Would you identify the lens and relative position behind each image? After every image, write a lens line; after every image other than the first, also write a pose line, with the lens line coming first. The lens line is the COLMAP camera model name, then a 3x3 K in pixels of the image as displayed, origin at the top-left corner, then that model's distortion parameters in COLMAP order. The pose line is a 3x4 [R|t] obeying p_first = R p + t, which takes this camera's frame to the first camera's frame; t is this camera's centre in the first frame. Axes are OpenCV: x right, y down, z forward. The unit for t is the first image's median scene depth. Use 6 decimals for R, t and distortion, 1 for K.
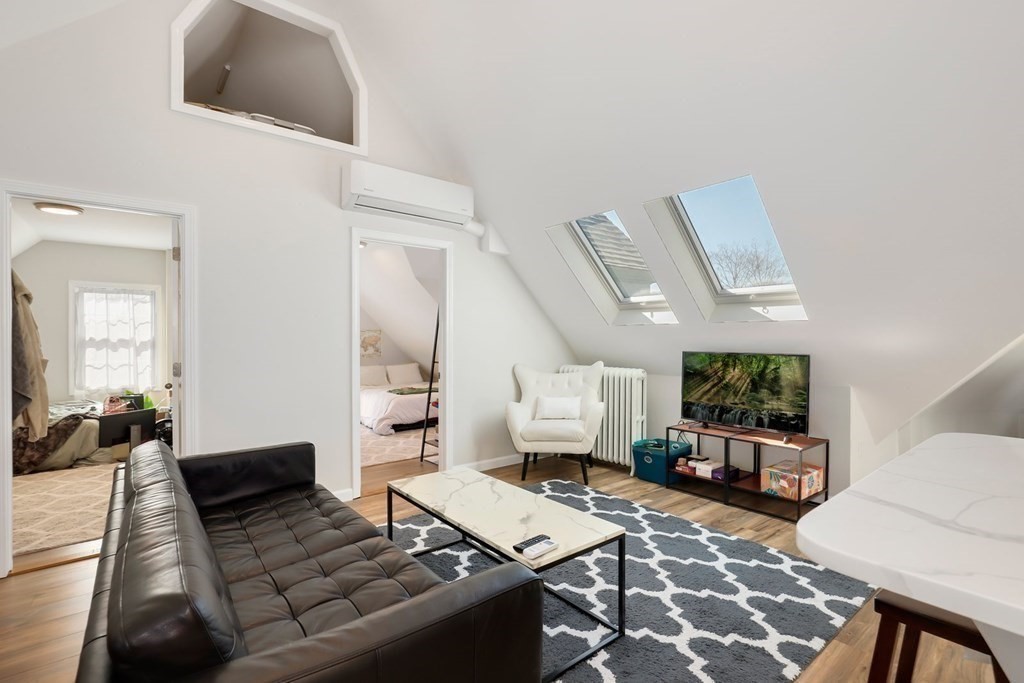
lens RADIAL K [[484.2, 0, 512.2], [0, 484.2, 348.6], [0, 0, 1]] dist [-0.004716, -0.000981]
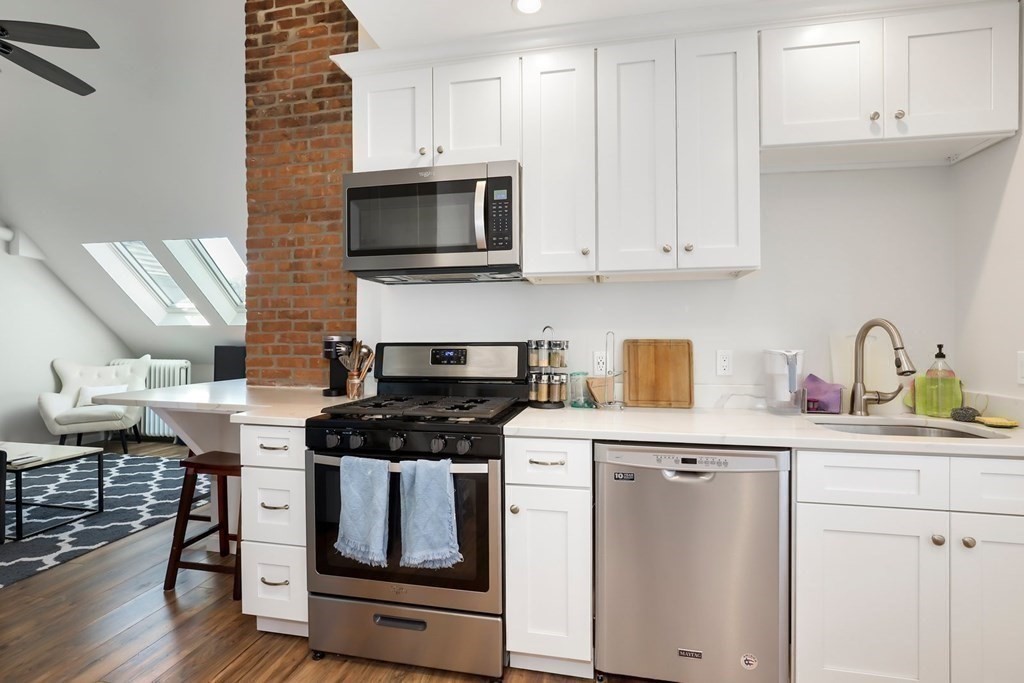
lens RADIAL K [[484.2, 0, 505.5], [0, 484.2, 340.5], [0, 0, 1]] dist [-0.004716, -0.000981]
pose [[0.769813, 0.004058, 0.638257, 0.130114], [0.002052, 0.999959, -0.008832, 0.004268], [-0.638267, 0.008109, 0.769773, -0.669908]]
